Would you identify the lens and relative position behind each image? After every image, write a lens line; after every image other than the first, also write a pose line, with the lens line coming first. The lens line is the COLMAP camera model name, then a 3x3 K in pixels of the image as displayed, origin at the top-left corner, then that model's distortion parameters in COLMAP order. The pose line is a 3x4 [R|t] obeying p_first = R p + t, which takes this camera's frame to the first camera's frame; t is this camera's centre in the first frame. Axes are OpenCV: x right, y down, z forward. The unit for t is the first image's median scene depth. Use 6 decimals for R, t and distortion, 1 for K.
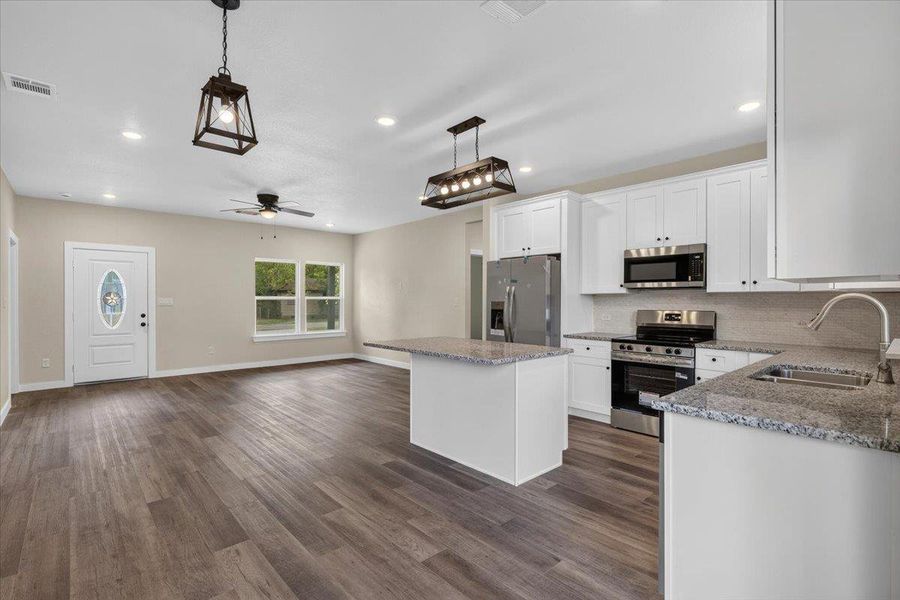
lens RADIAL K [[420.7, 0, 454.3], [0, 420.7, 302.2], [0, 0, 1]] dist [-0.004937, -0.000051]
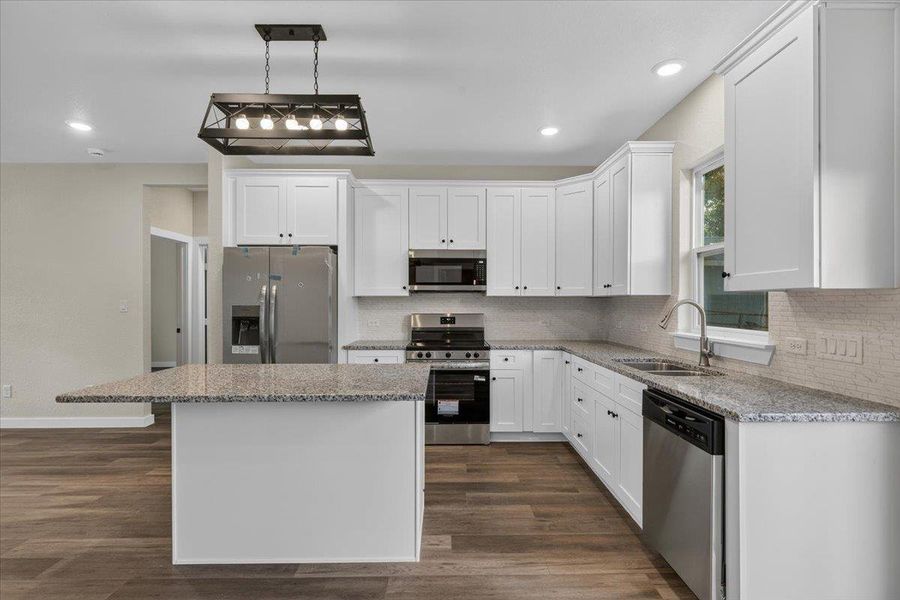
lens RADIAL K [[436.1, 0, 452.5], [0, 436.1, 304.6], [0, 0, 1]] dist [-0.000209, 0.000187]
pose [[0.663081, -0.004286, 0.748535, -0.215339], [0.002690, 0.999991, 0.003342, -0.004792], [-0.748542, -0.000203, 0.663087, 0.262052]]
